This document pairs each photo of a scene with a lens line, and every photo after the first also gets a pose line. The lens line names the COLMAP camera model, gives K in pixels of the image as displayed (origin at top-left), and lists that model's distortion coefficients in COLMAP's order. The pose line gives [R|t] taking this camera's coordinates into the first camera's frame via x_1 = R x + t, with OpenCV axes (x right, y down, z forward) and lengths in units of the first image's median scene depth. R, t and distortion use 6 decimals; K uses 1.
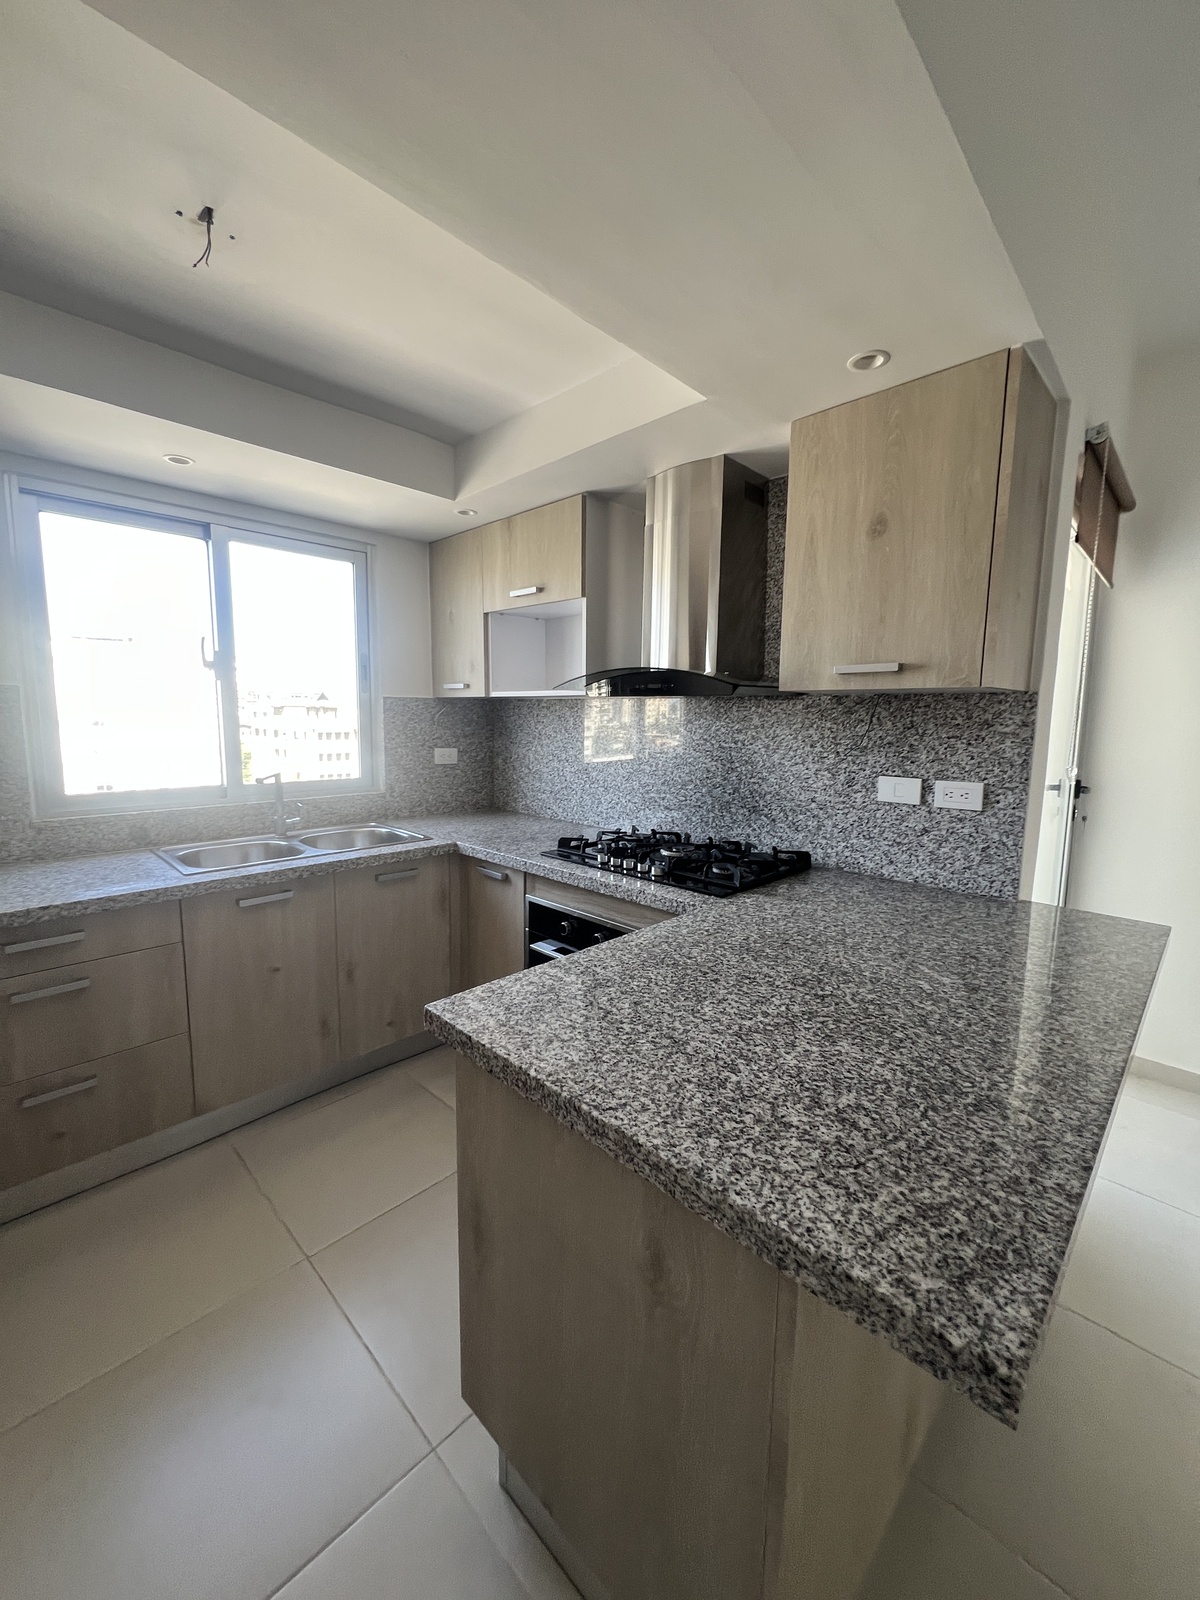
lens RADIAL K [[641.4, 0, 599.6], [0, 641.4, 796.6], [0, 0, 1]] dist [0.001002, 0.000382]
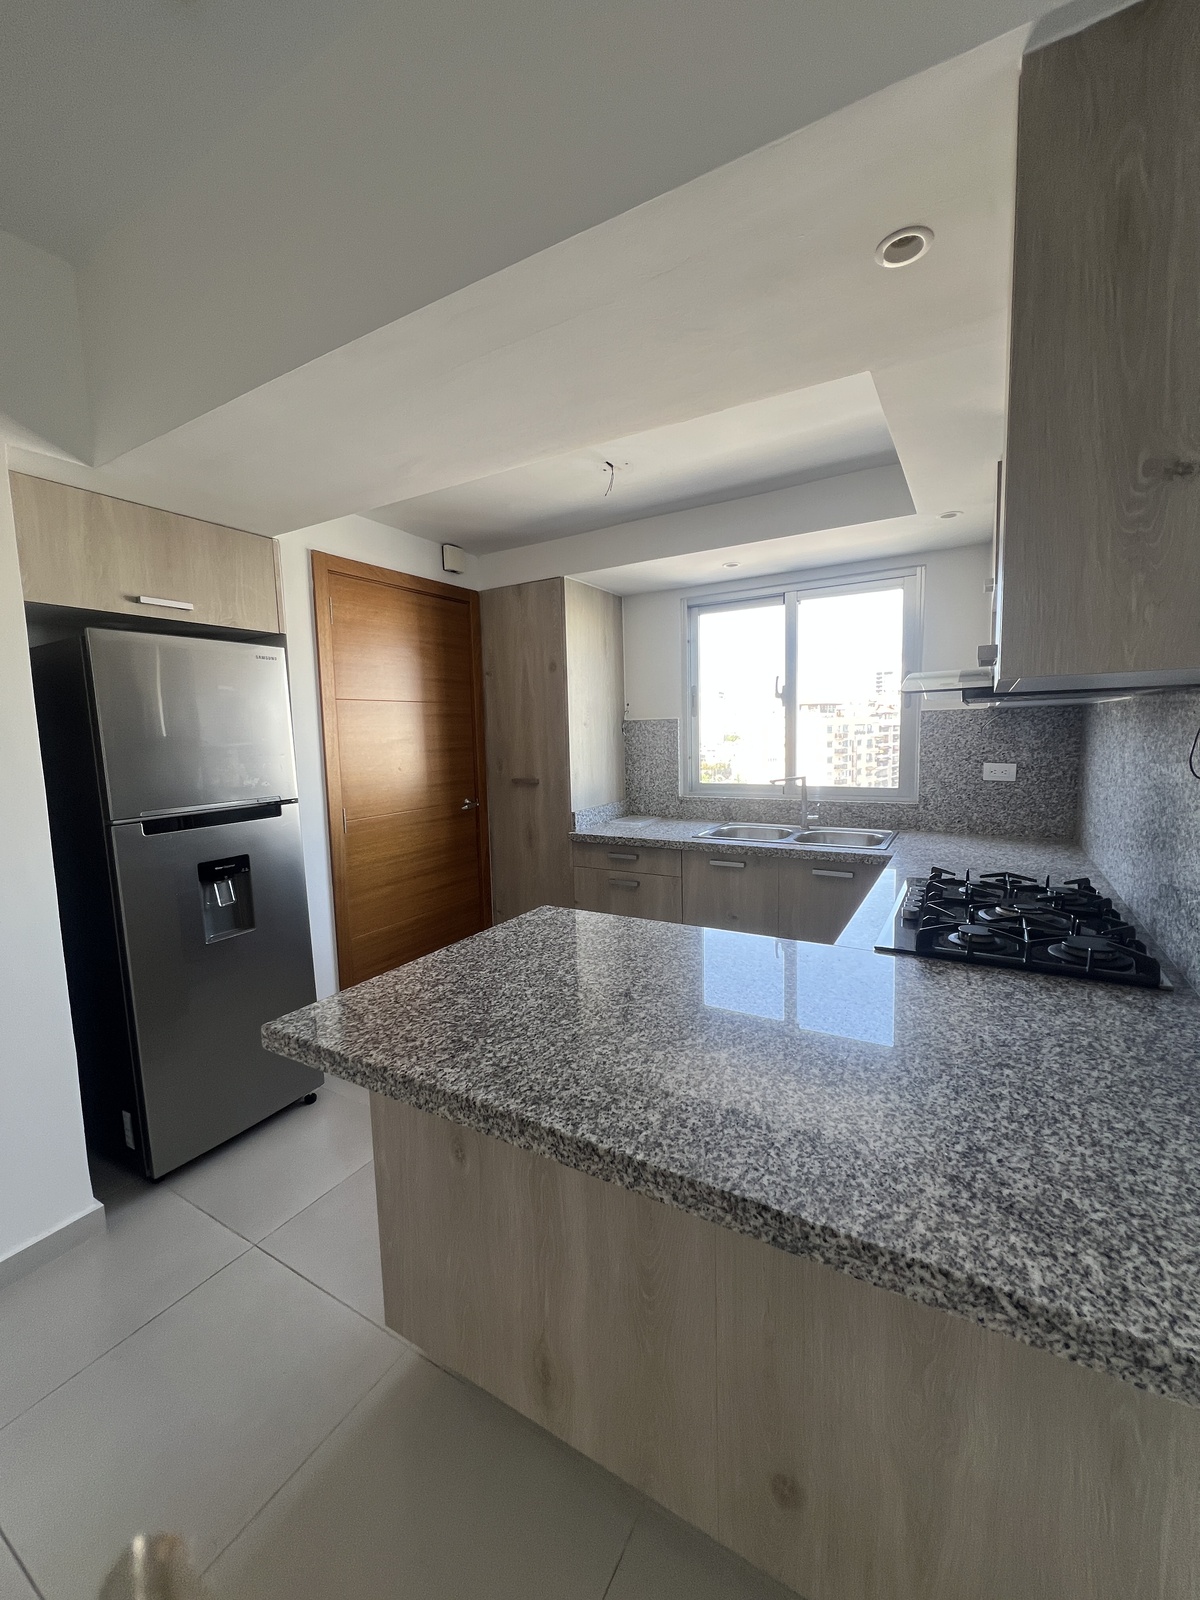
lens RADIAL K [[637.9, 0, 601.1], [0, 637.9, 798.6], [0, 0, 1]] dist [0.000209, -0.000117]
pose [[0.241473, 0.086218, -0.966570, 0.790845], [-0.095052, 0.993357, 0.064861, -0.049562], [0.965741, 0.076212, 0.248064, 0.390312]]
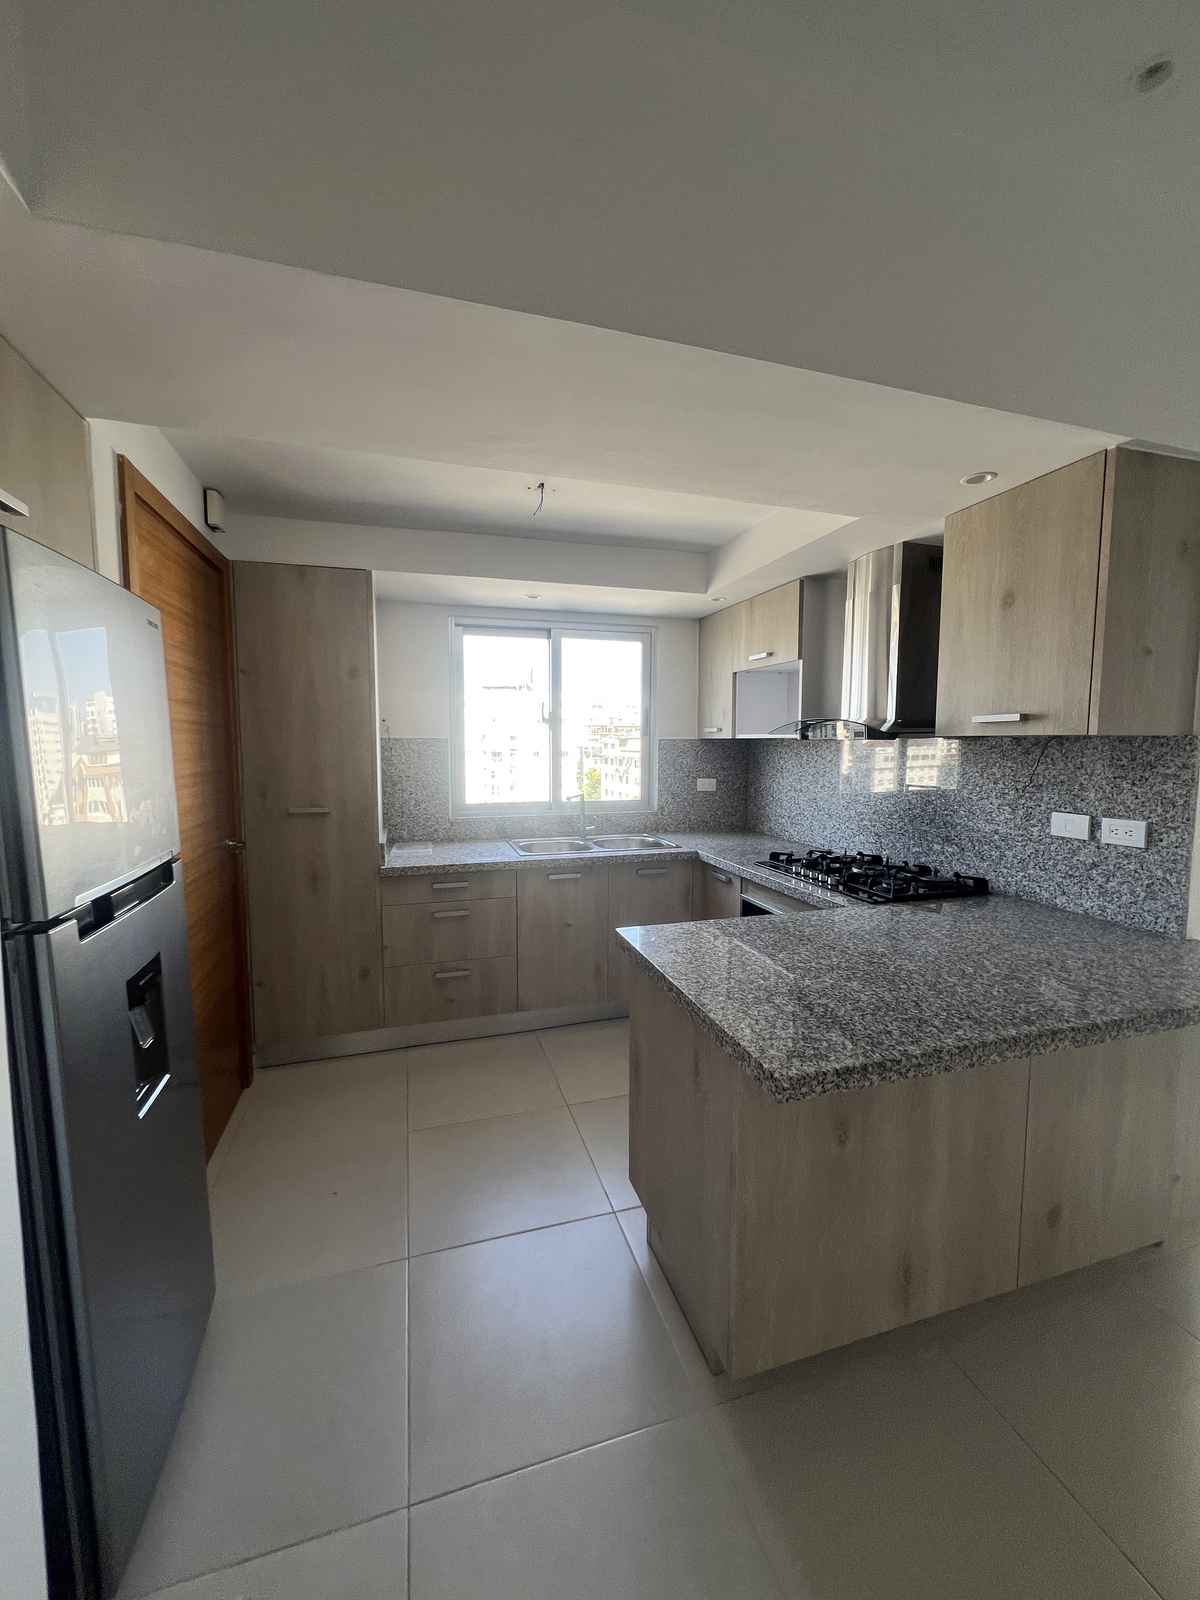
lens RADIAL K [[637.9, 0, 602.0], [0, 637.9, 798.3], [0, 0, 1]] dist [0.000209, -0.000117]
pose [[0.879023, 0.032006, -0.475704, 0.278891], [-0.052134, 0.998214, -0.029173, 0.015783], [0.473920, 0.050444, 0.879122, -0.301925]]
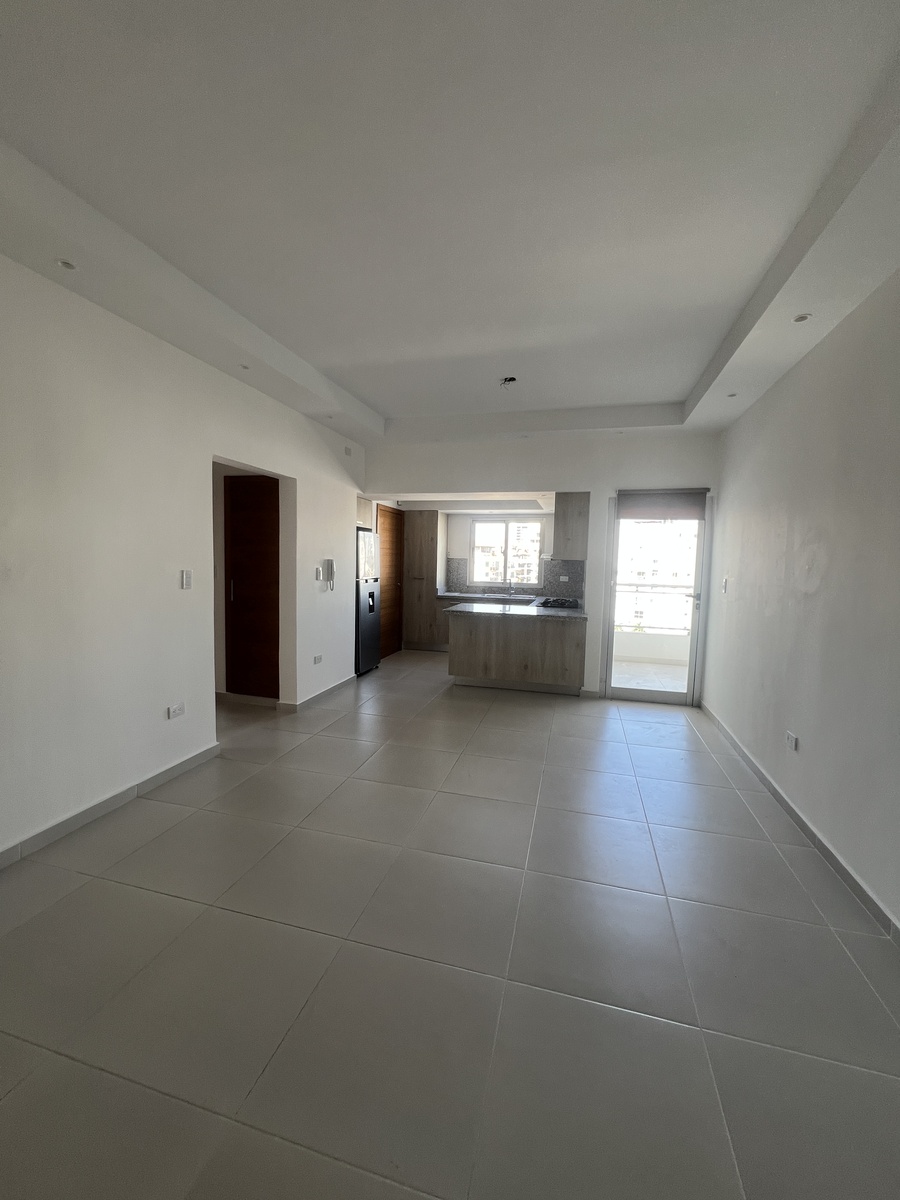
lens RADIAL K [[478.4, 0, 451.0], [0, 478.4, 605.4], [0, 0, 1]] dist [0.000209, -0.000117]
pose [[0.492793, 0.083334, -0.866147, 2.458630], [-0.128351, 0.991477, 0.022367, 0.136816], [0.860628, 0.100148, 0.499289, -1.022558]]
